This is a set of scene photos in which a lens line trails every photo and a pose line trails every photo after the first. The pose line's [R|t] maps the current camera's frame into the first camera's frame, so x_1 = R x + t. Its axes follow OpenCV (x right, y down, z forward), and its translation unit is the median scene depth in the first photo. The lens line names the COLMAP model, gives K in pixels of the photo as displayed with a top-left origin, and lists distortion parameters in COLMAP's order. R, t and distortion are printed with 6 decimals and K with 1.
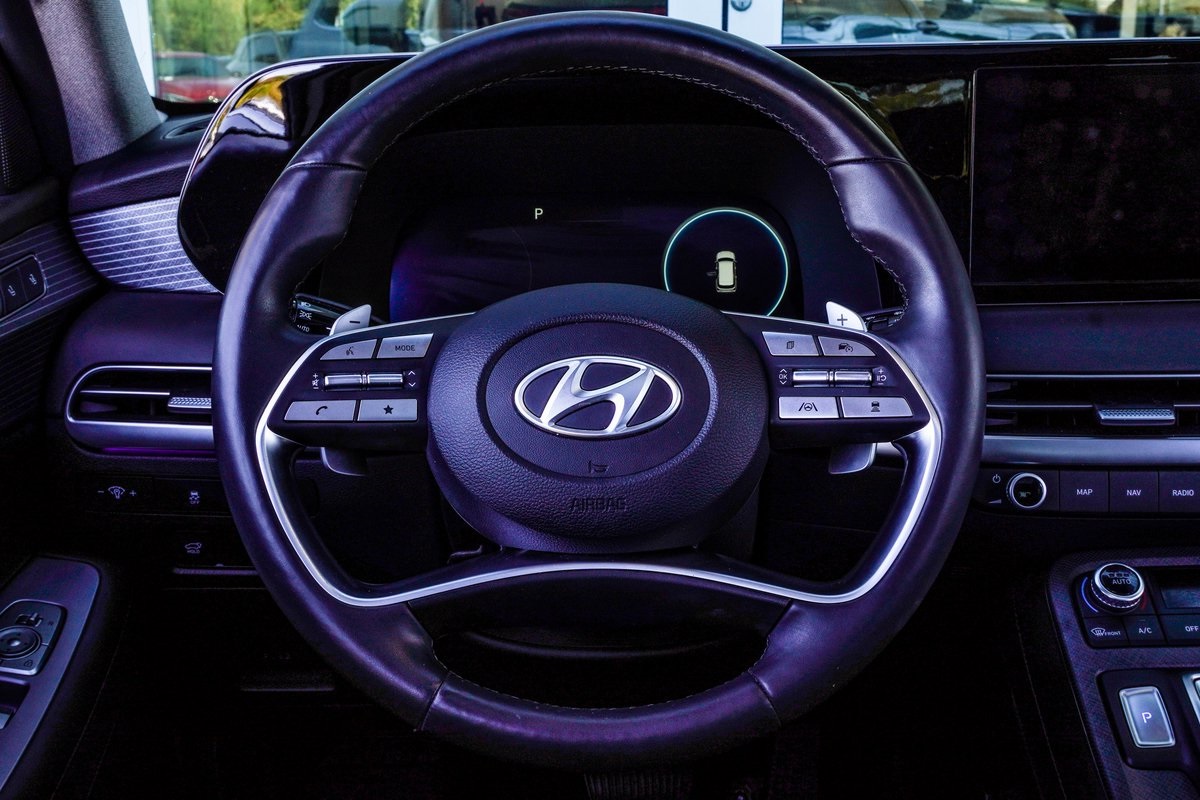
lens RADIAL K [[1505.2, 0, 600.0], [0, 1505.2, 400.2], [0, 0, 1]] dist [-0.008269, 0.000000]
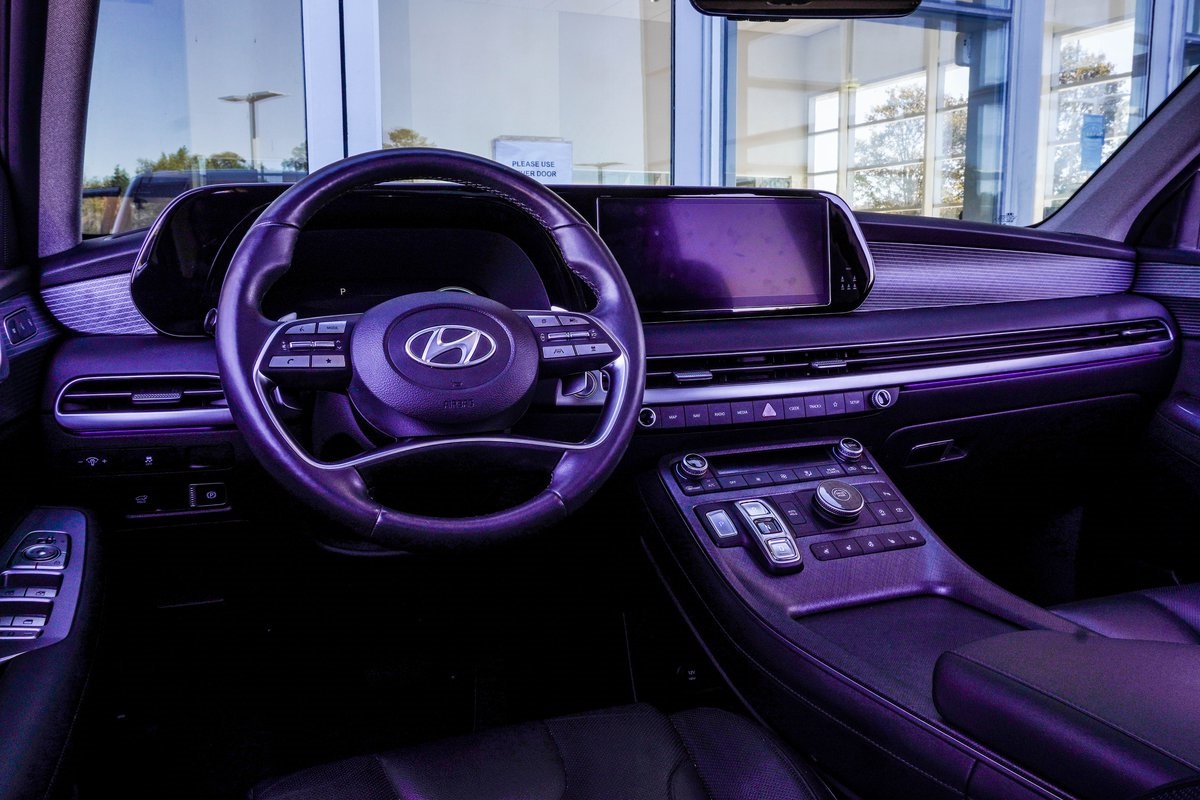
lens RADIAL K [[1018.0, 0, 599.9], [0, 1018.0, 400.7], [0, 0, 1]] dist [-0.005022, 0.000220]
pose [[0.928658, -0.051108, 0.367399, -0.280959], [0.096536, 0.989632, -0.106343, 0.203949], [-0.358154, 0.134224, 0.923964, -0.181419]]
